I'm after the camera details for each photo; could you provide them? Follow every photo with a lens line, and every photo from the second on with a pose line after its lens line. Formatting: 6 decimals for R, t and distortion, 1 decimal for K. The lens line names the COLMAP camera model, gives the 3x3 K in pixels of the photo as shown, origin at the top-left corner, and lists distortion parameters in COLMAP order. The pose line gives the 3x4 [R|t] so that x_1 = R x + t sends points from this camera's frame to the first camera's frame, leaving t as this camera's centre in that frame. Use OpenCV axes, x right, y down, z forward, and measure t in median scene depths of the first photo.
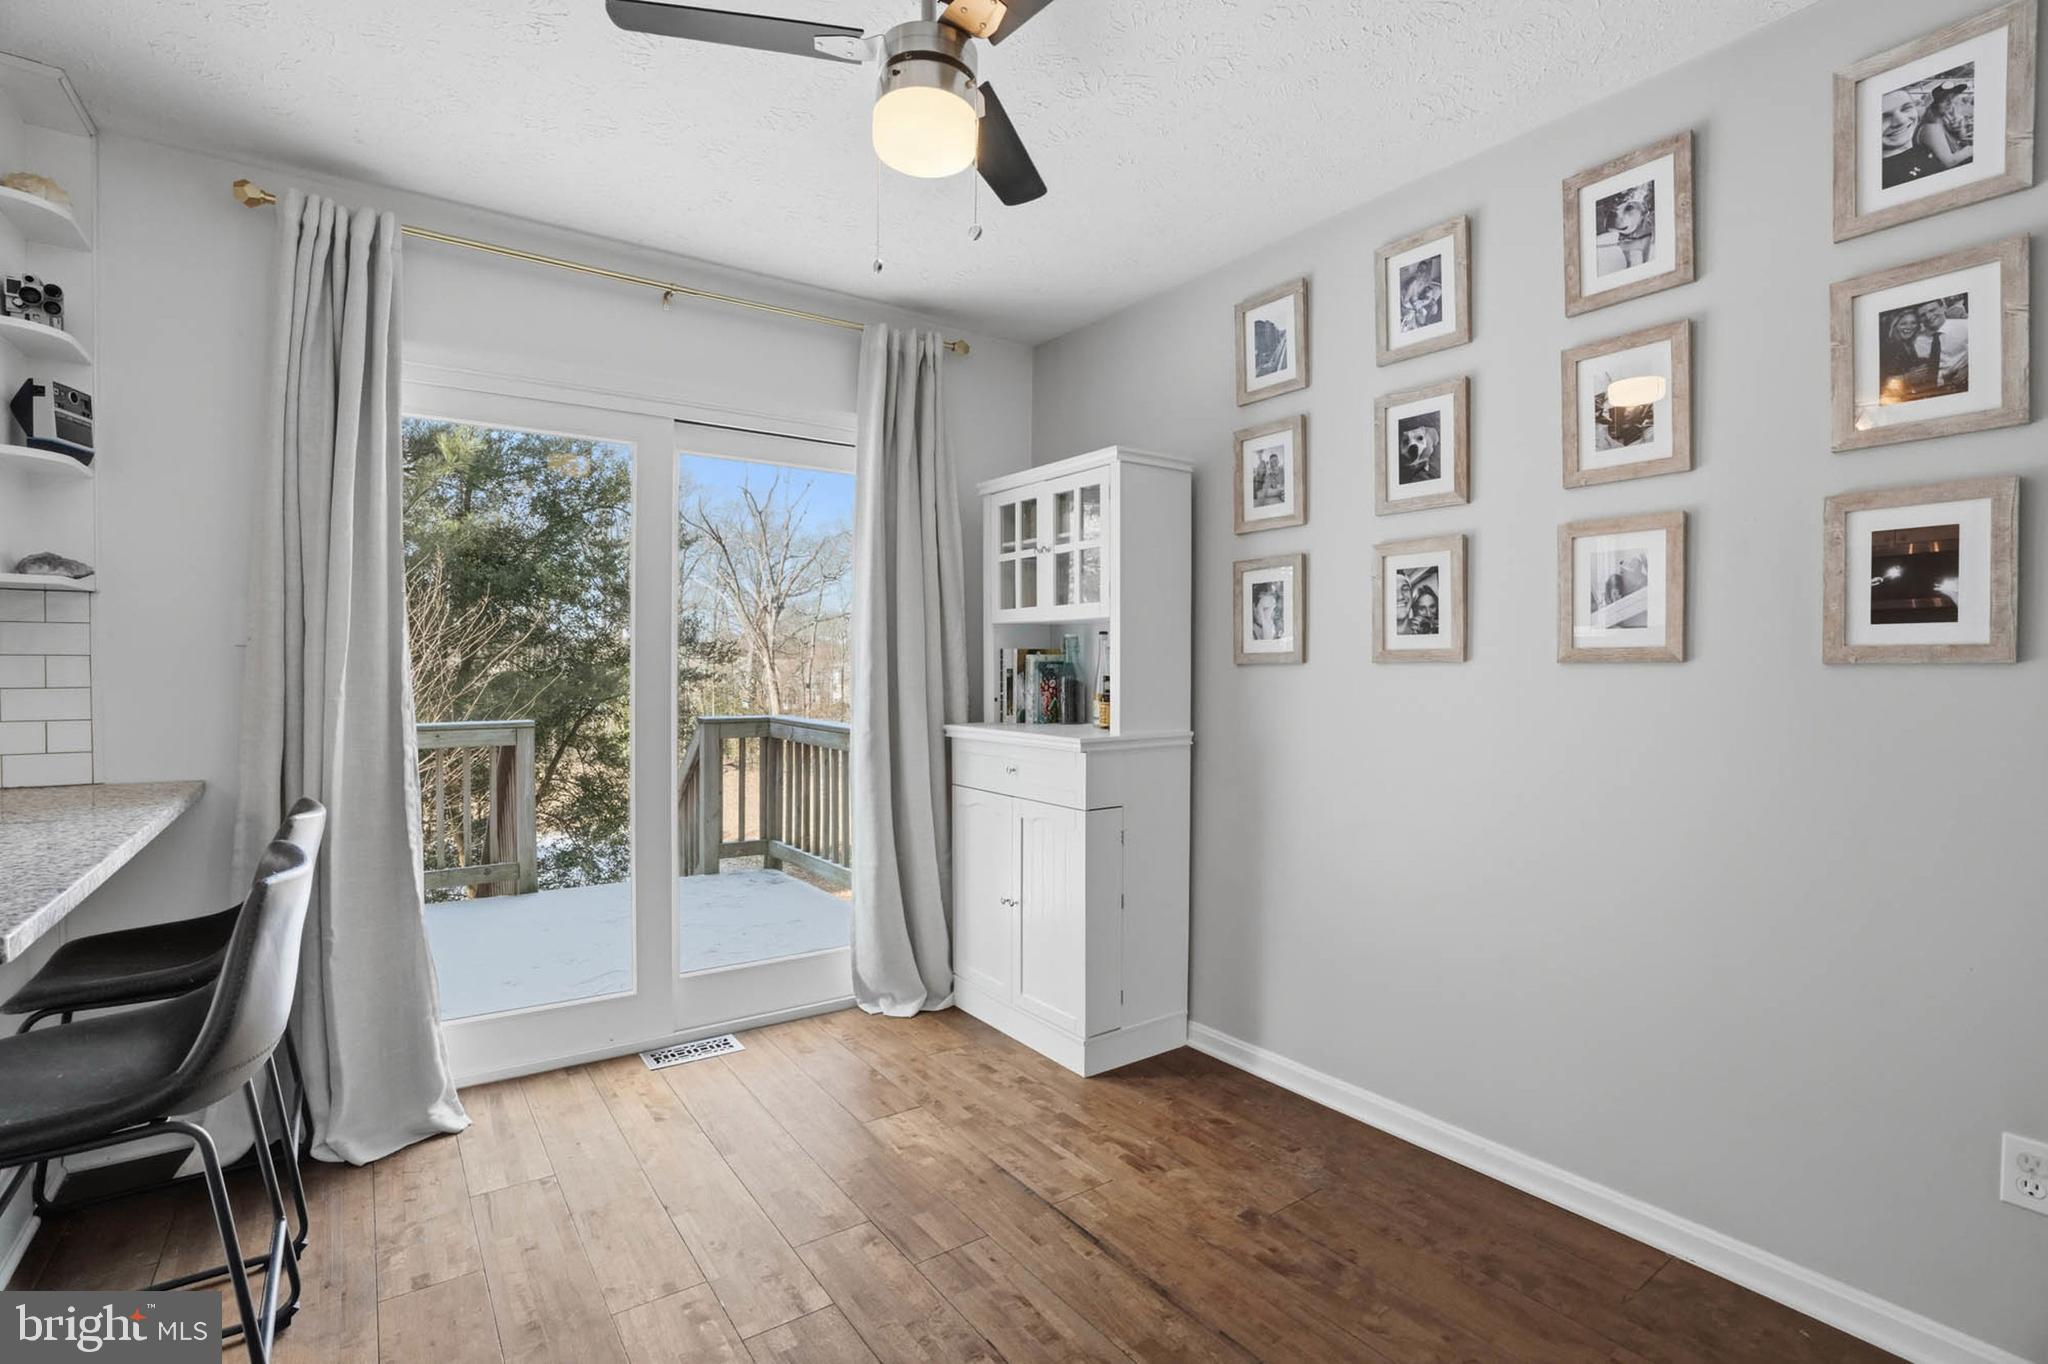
lens RADIAL K [[976.3, 0, 1029.8], [0, 976.3, 682.0], [0, 0, 1]] dist [-0.057795, 0.022667]
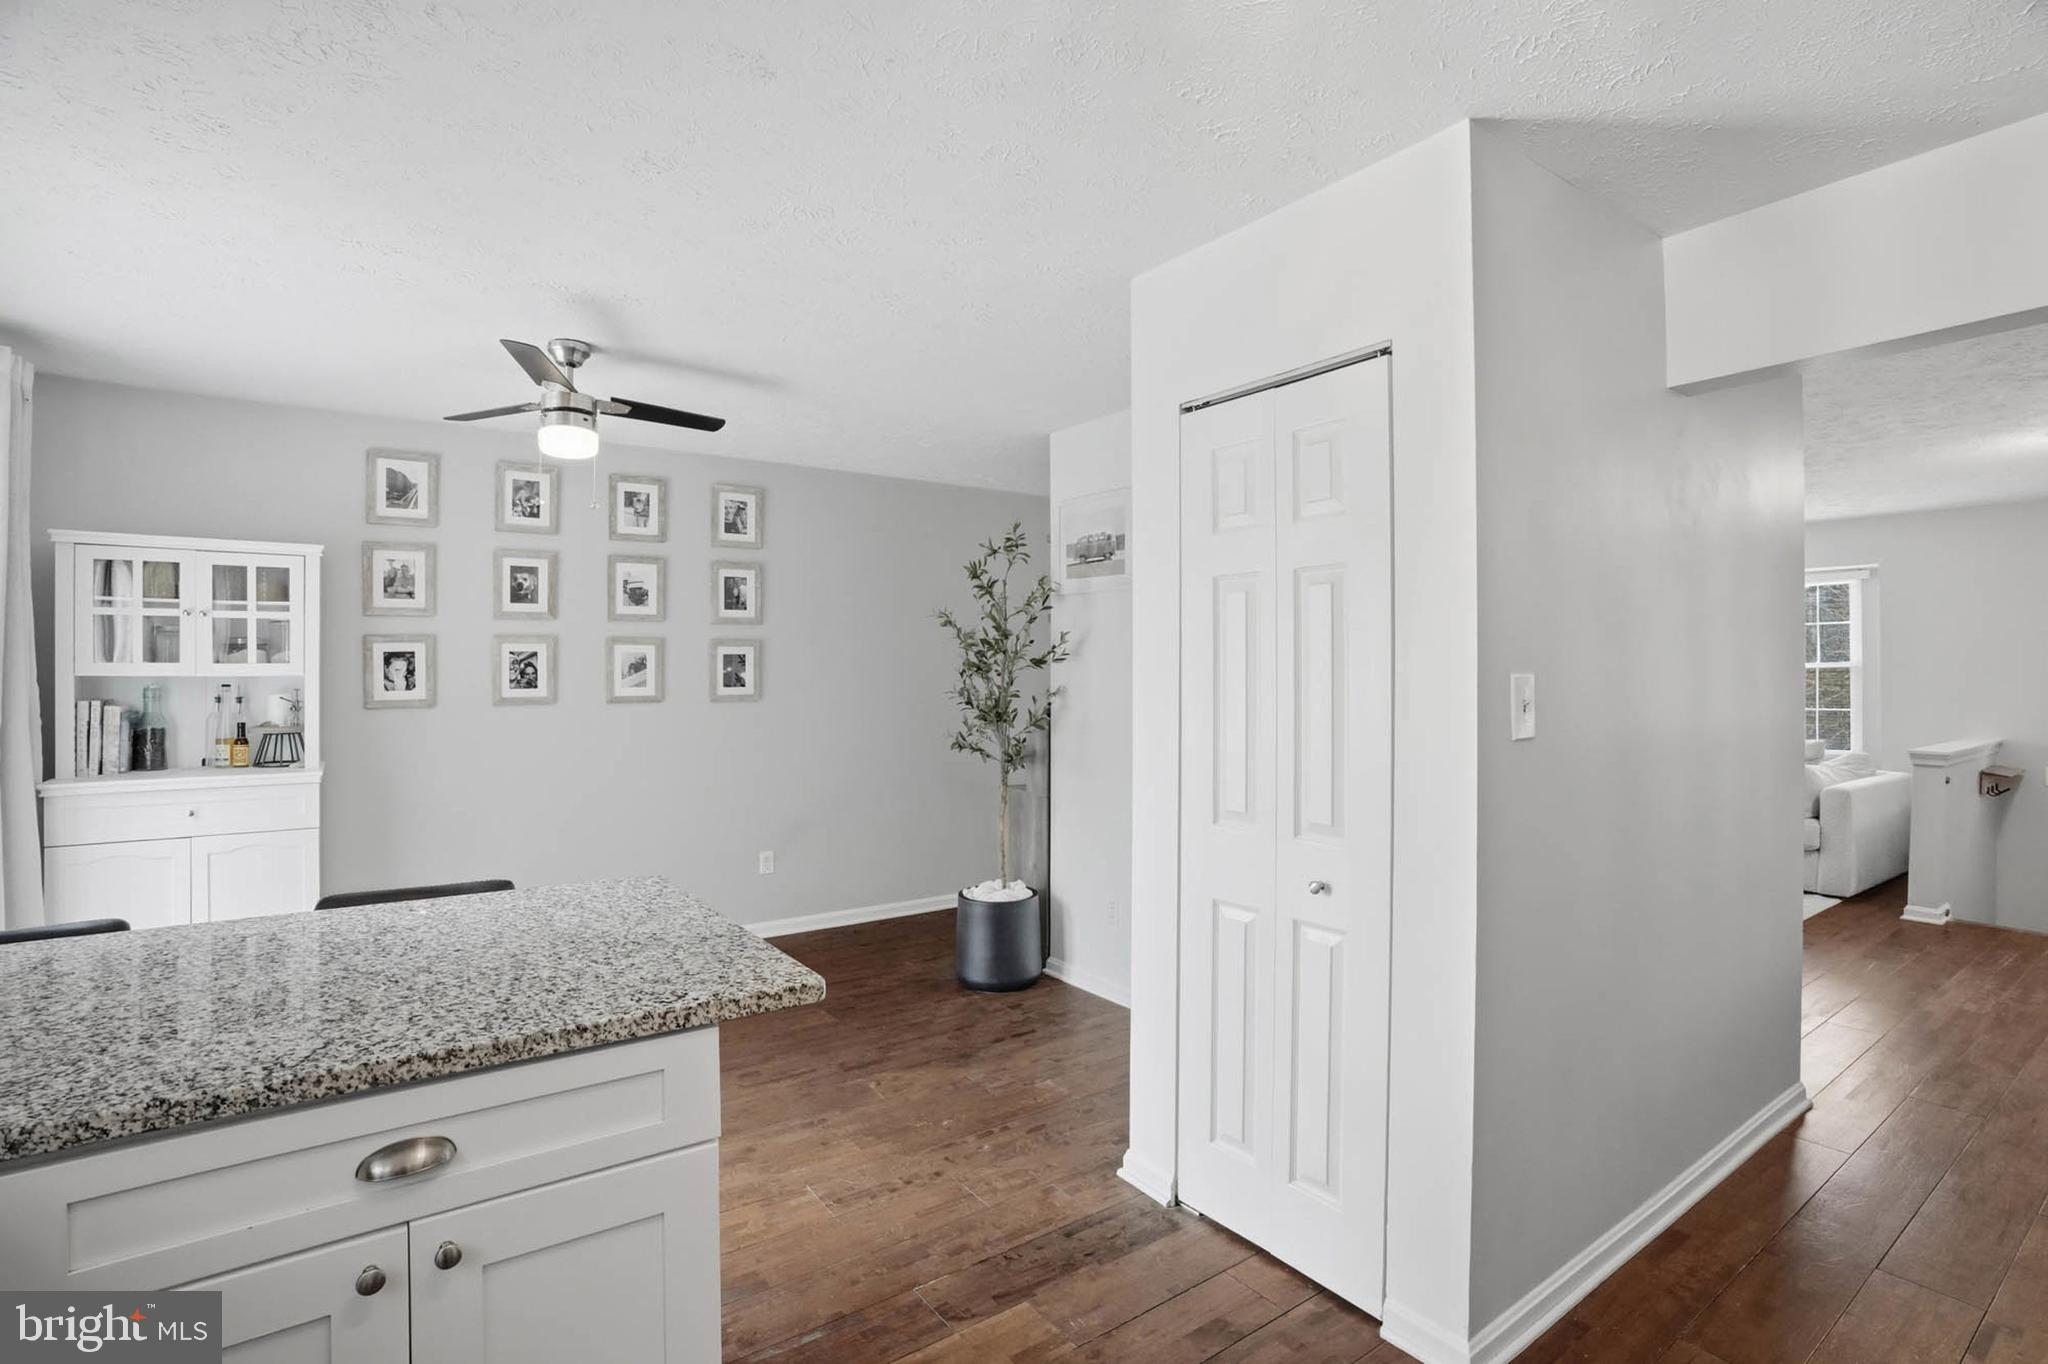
lens RADIAL K [[971.6, 0, 1021.3], [0, 971.6, 663.6], [0, 0, 1]] dist [-0.062040, 0.024185]
pose [[-0.001550, 0.003816, 0.999992, -1.372284], [0.019234, 0.999808, -0.003785, -0.071655], [-0.999814, 0.019228, -0.001623, 0.085458]]
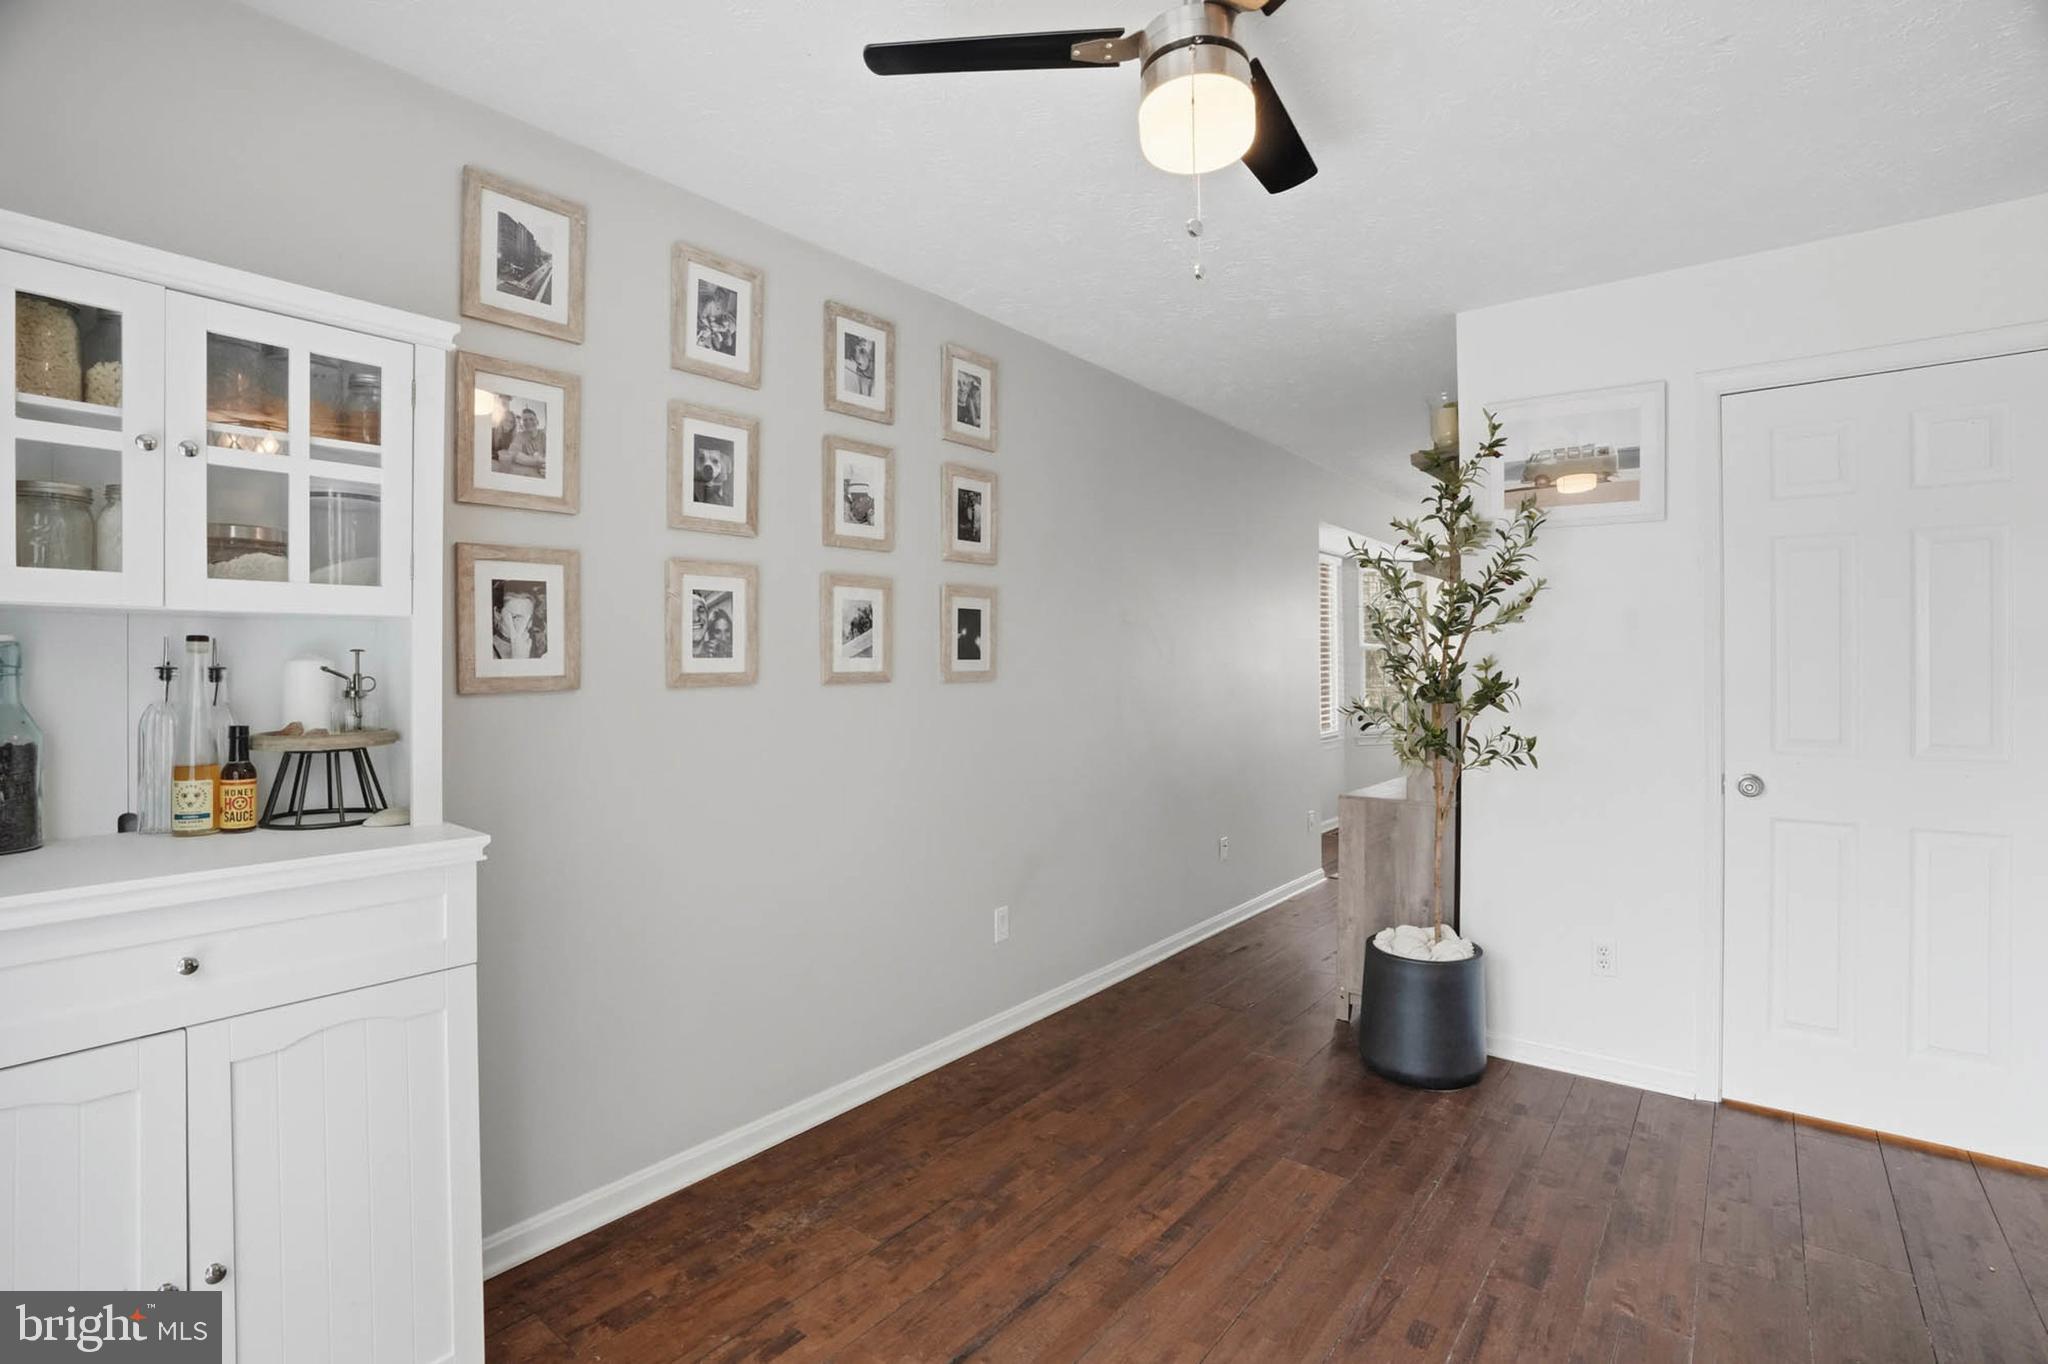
lens RADIAL K [[971.6, 0, 1021.3], [0, 971.6, 663.6], [0, 0, 1]] dist [-0.062040, 0.024185]
pose [[-0.284202, -0.003196, 0.958759, -0.642403], [0.017002, 0.999820, 0.008373, -0.046374], [-0.958614, 0.018680, -0.284097, 0.984382]]
